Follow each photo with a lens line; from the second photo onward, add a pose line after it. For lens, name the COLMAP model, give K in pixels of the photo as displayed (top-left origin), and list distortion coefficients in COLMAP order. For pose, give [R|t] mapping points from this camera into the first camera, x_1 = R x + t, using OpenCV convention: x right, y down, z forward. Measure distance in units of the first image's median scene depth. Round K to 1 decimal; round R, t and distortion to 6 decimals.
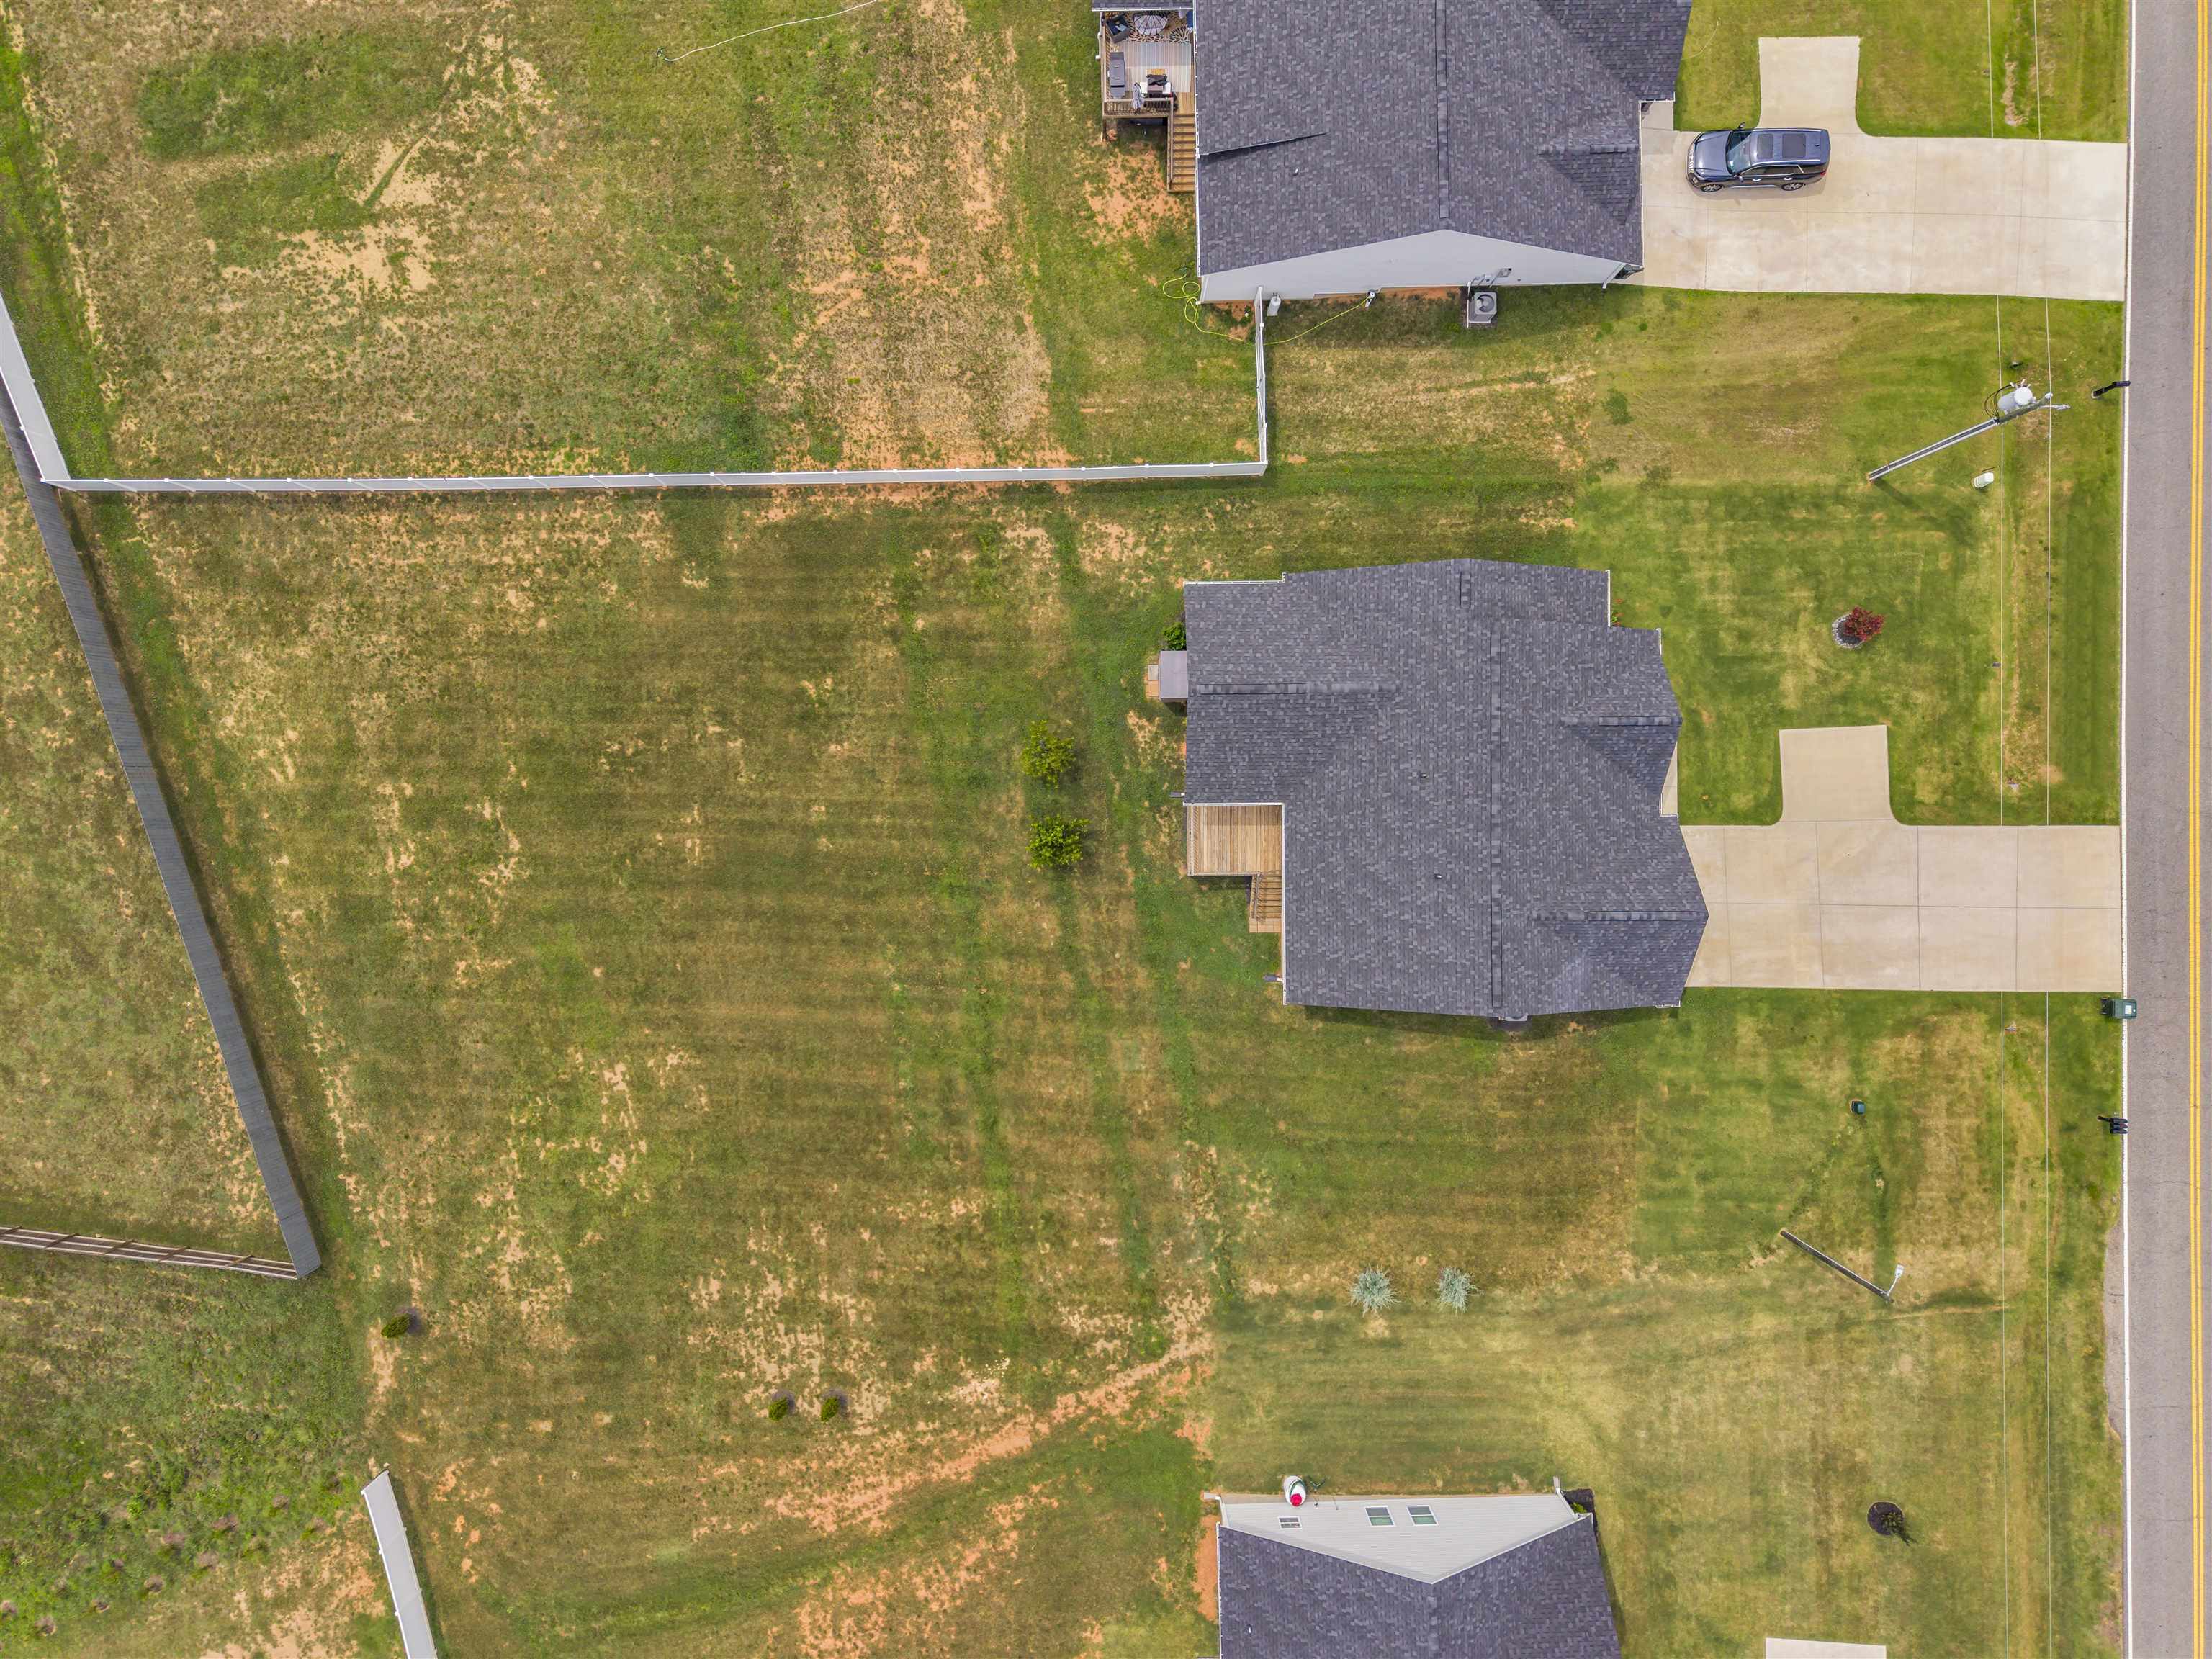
lens RADIAL K [[1478.9, 0, 1123.1], [0, 1478.9, 833.9], [0, 0, 1]] dist [0.025102, -0.027495]
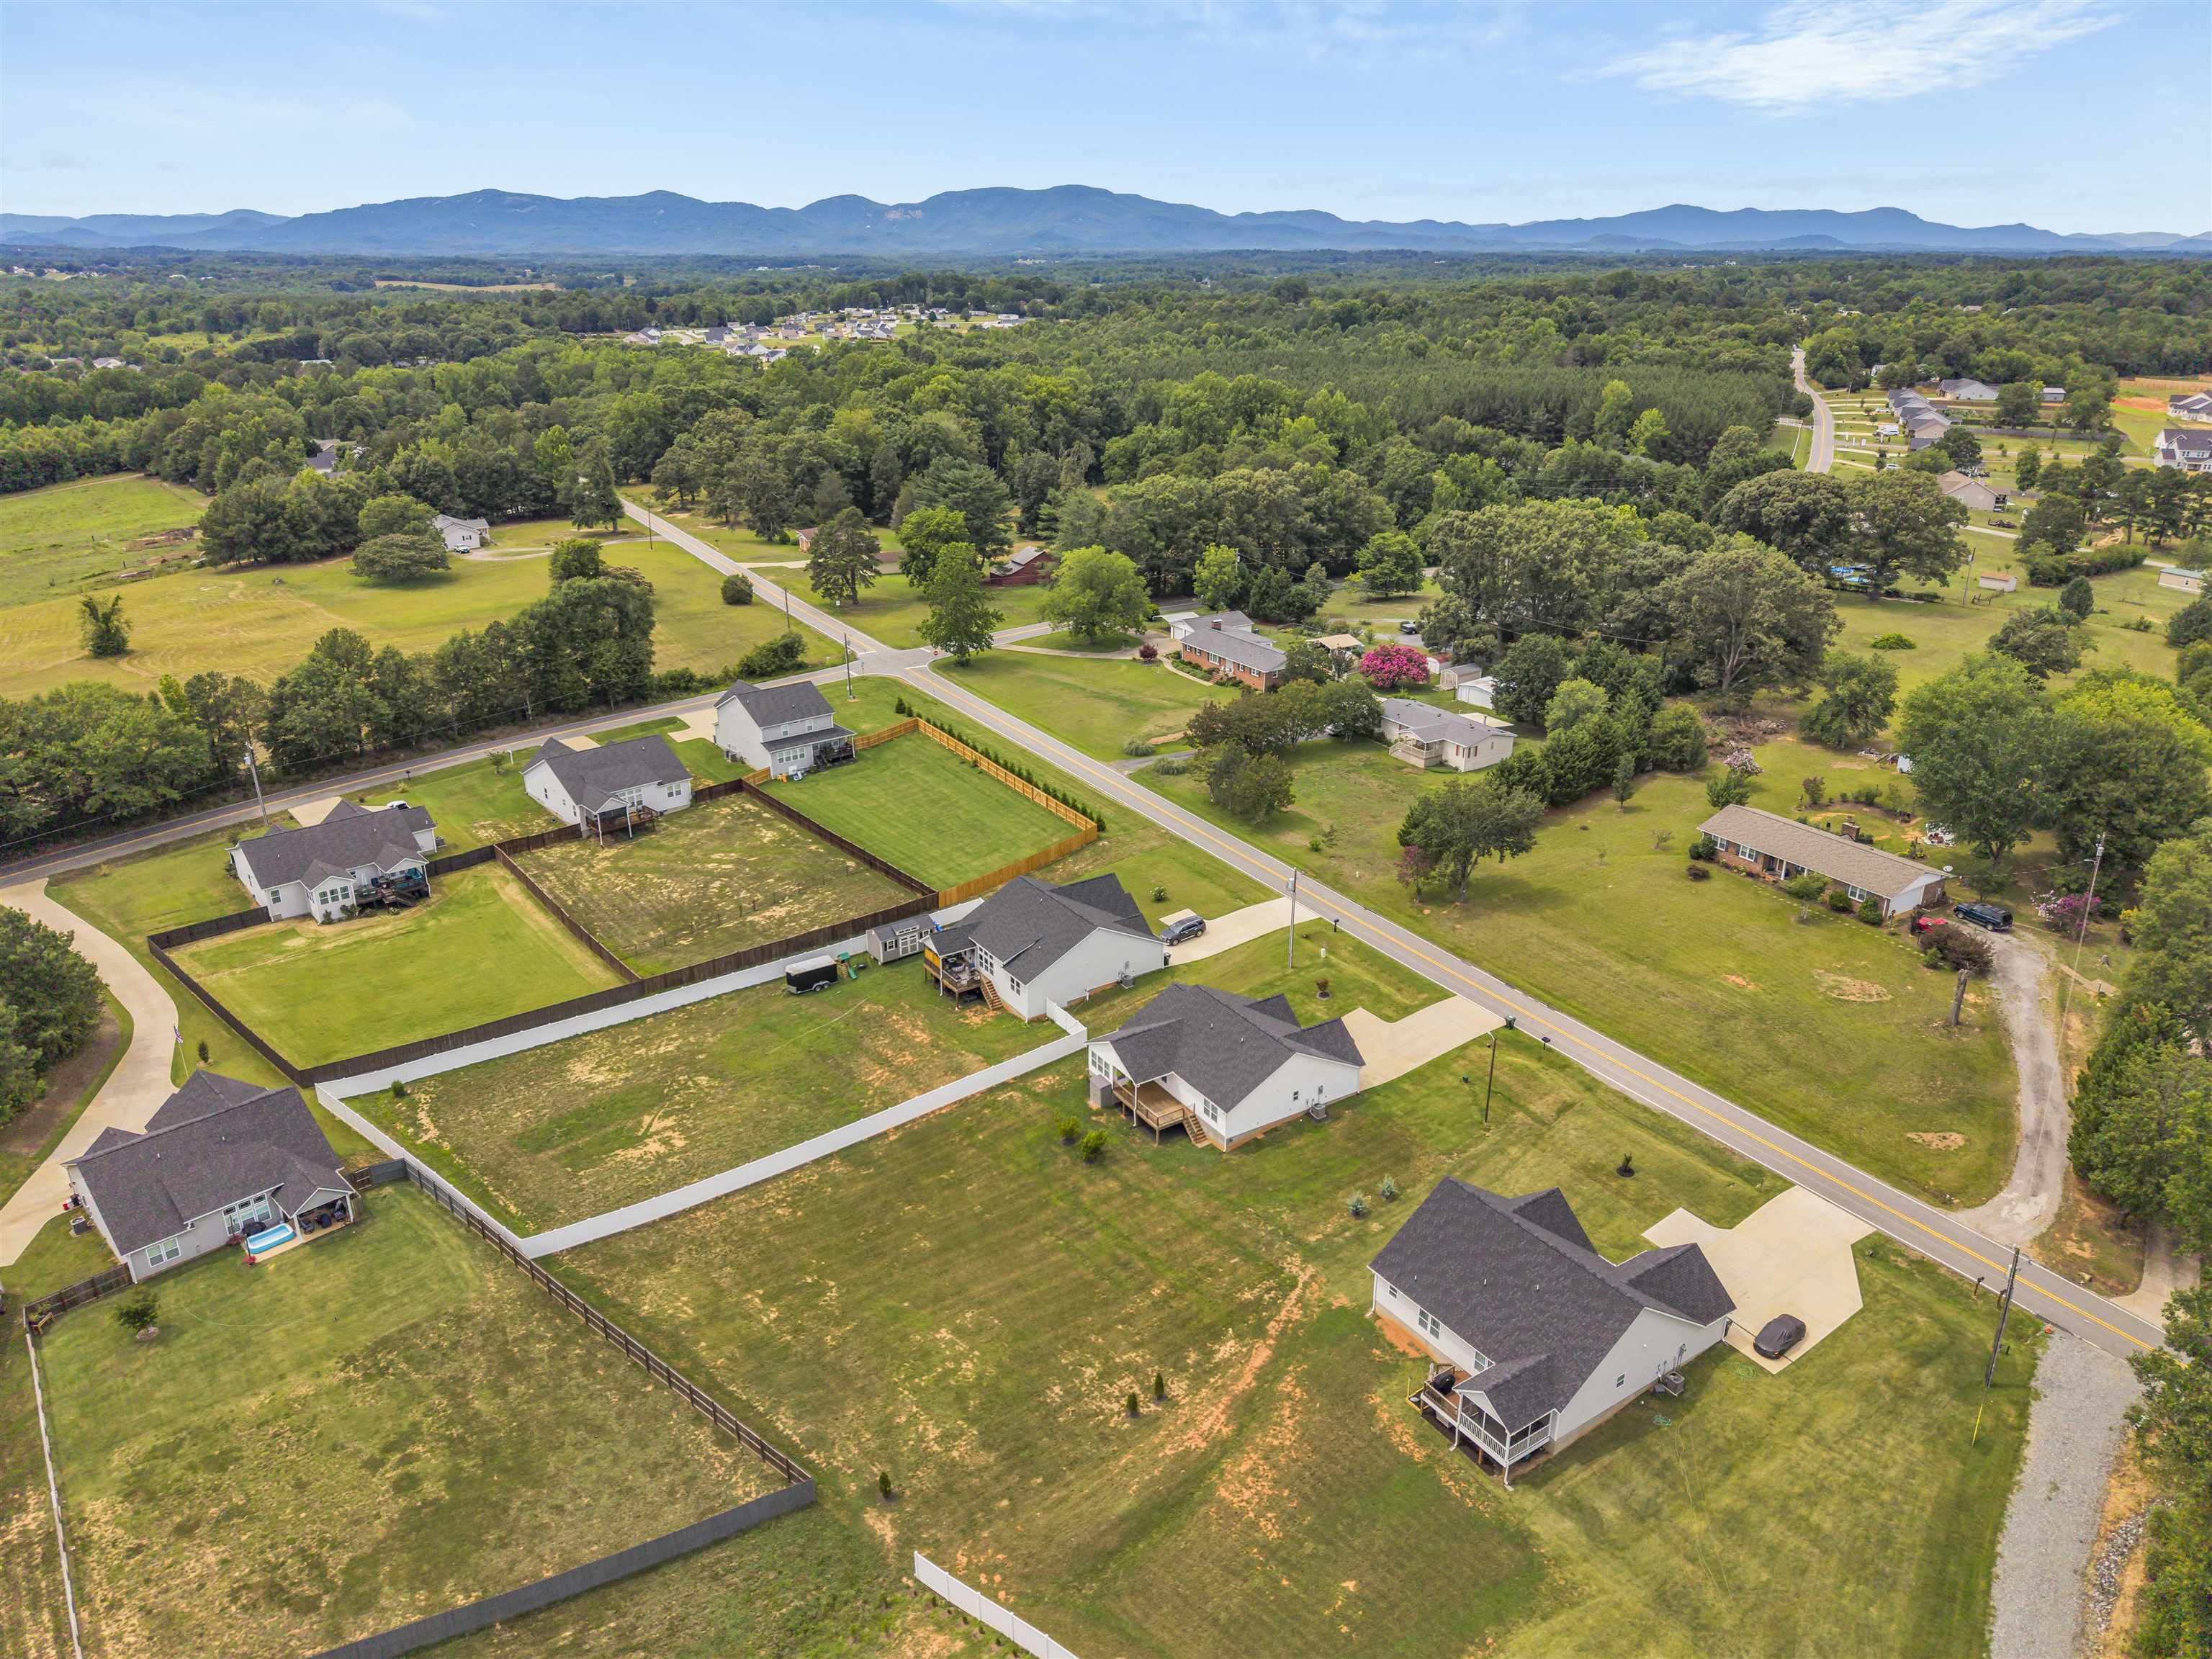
lens RADIAL K [[1478.9, 0, 1112.0], [0, 1478.9, 826.7], [0, 0, 1]] dist [0.025102, -0.027495]
pose [[0.845264, -0.193390, 0.498125, -0.921195], [0.534317, 0.315923, -0.784026, 1.424464], [-0.005747, 0.928867, 0.370370, -0.158262]]
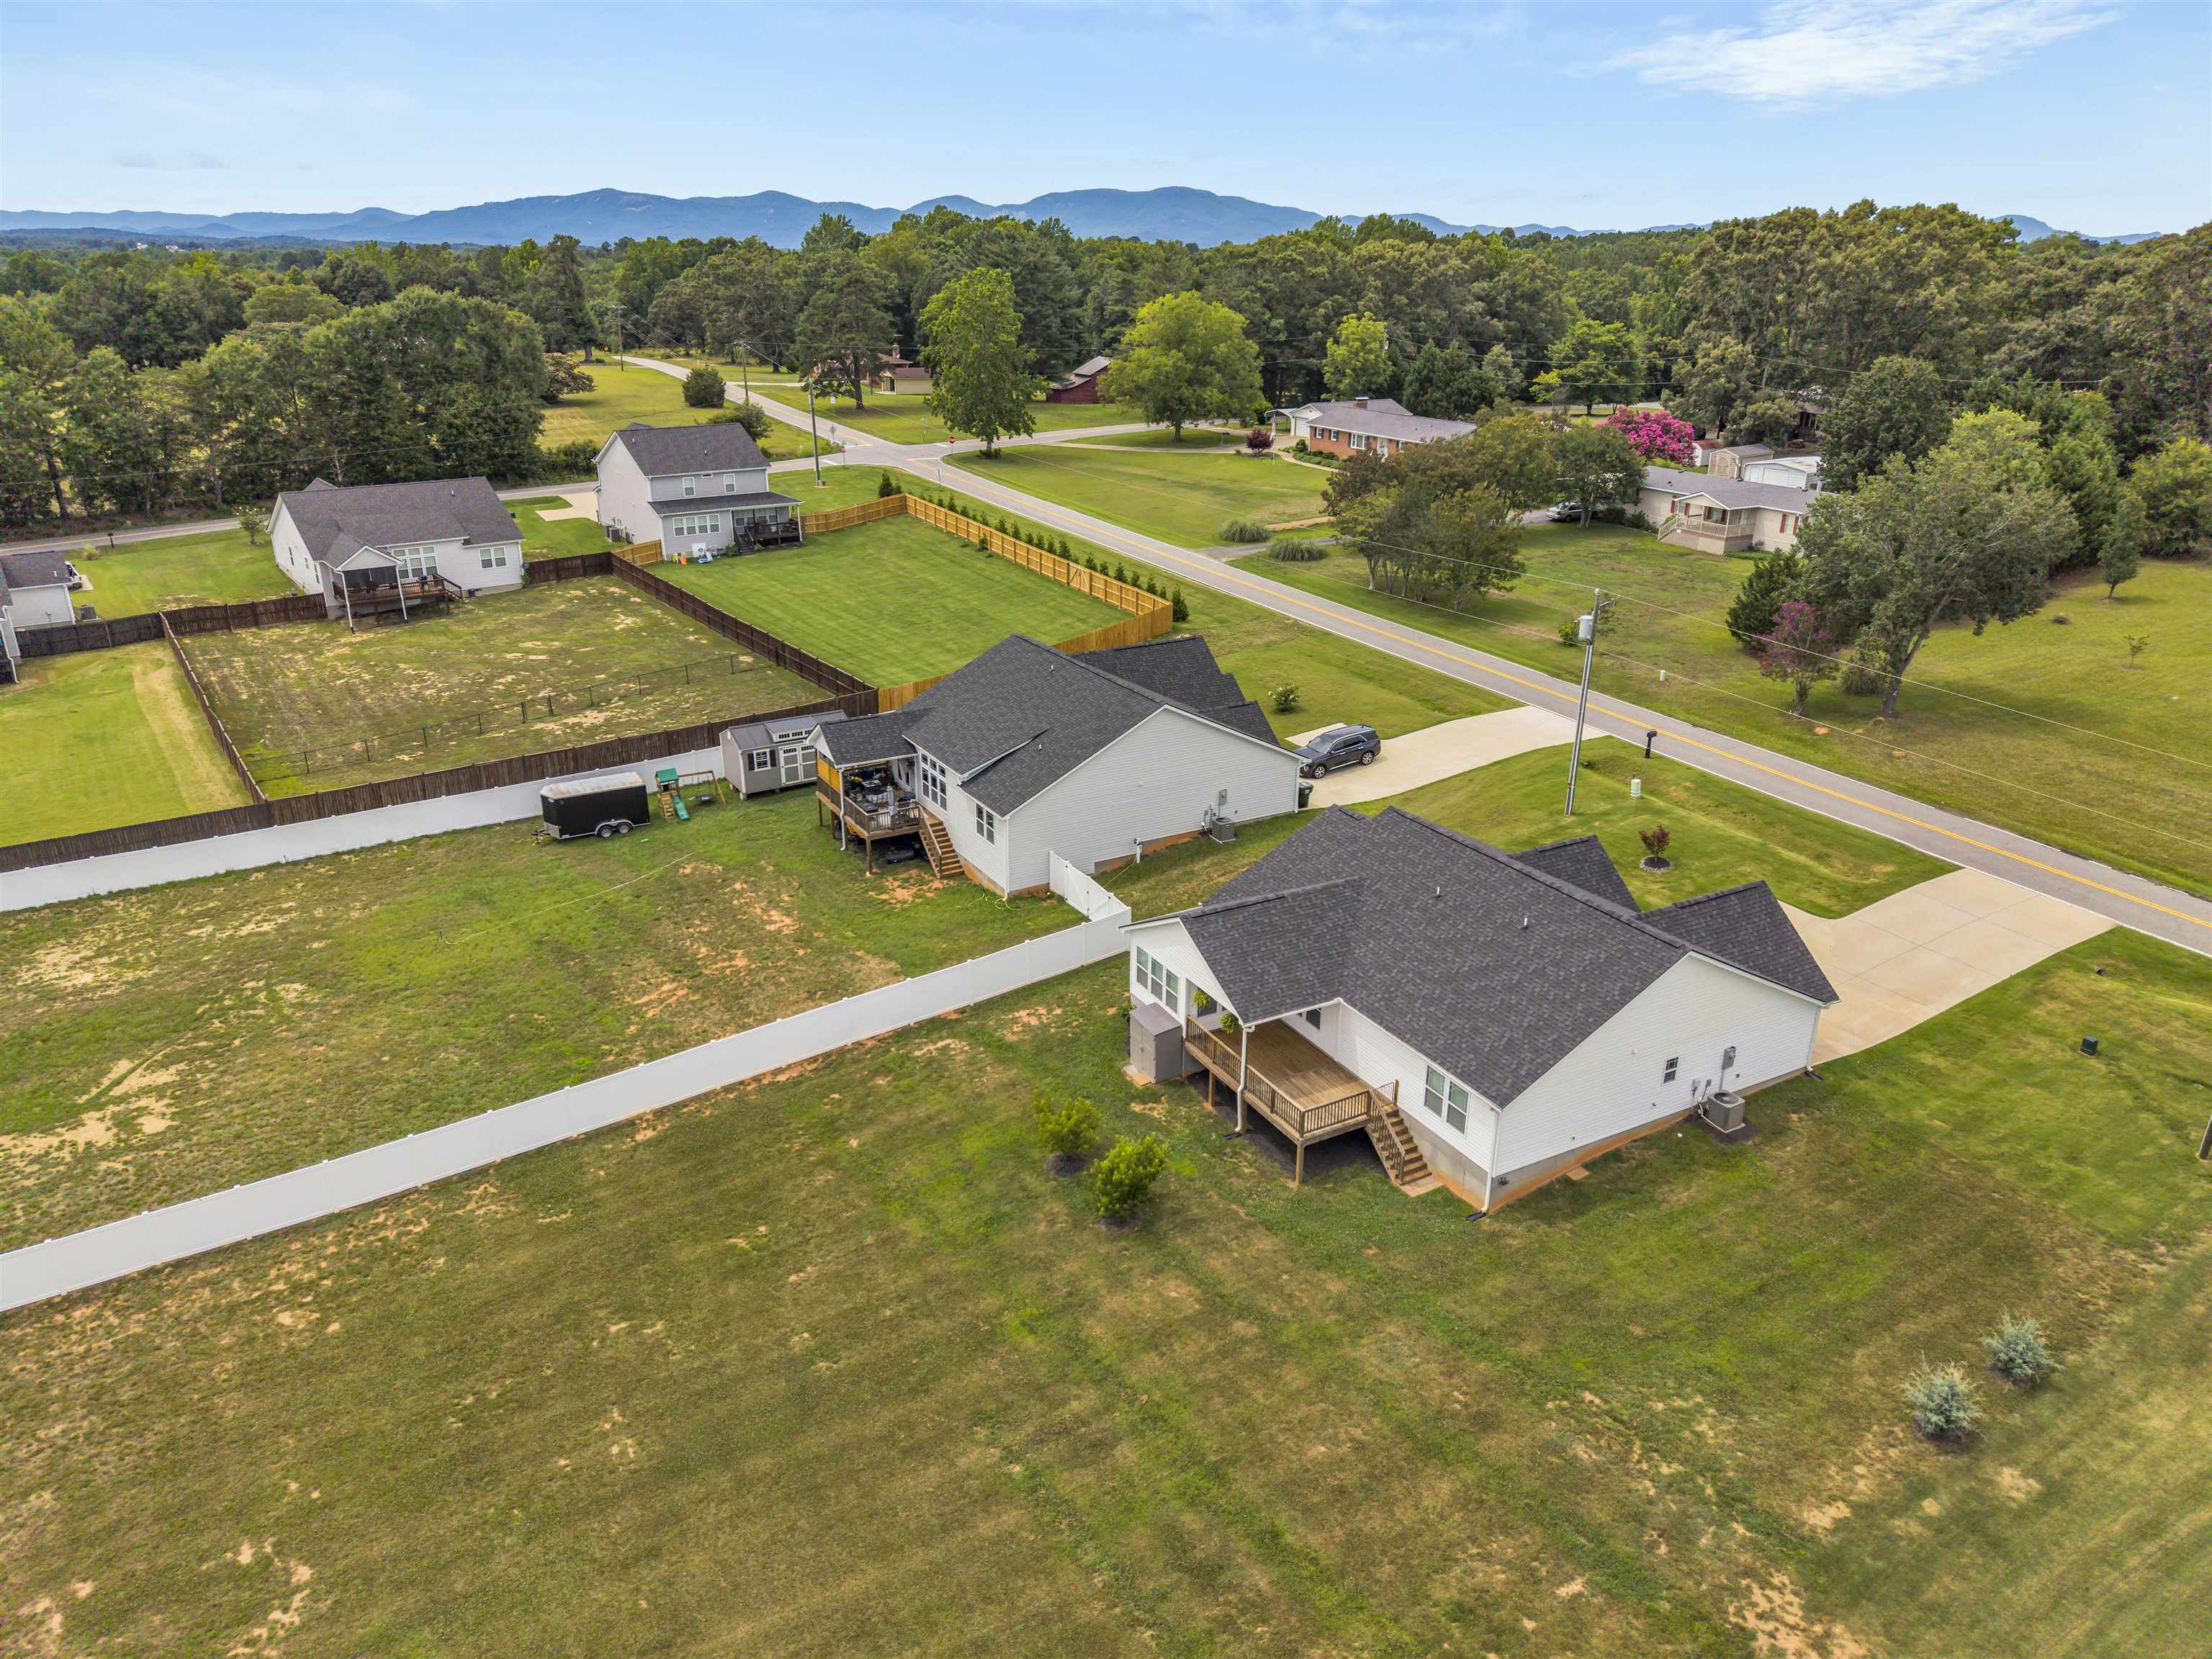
lens RADIAL K [[1478.9, 0, 1106.3], [0, 1478.9, 817.2], [0, 0, 1]] dist [0.025102, -0.027495]
pose [[0.879344, -0.165050, 0.446668, -0.352974], [0.476077, 0.324851, -0.817204, 0.540375], [-0.010221, 0.931252, 0.364232, 0.529096]]
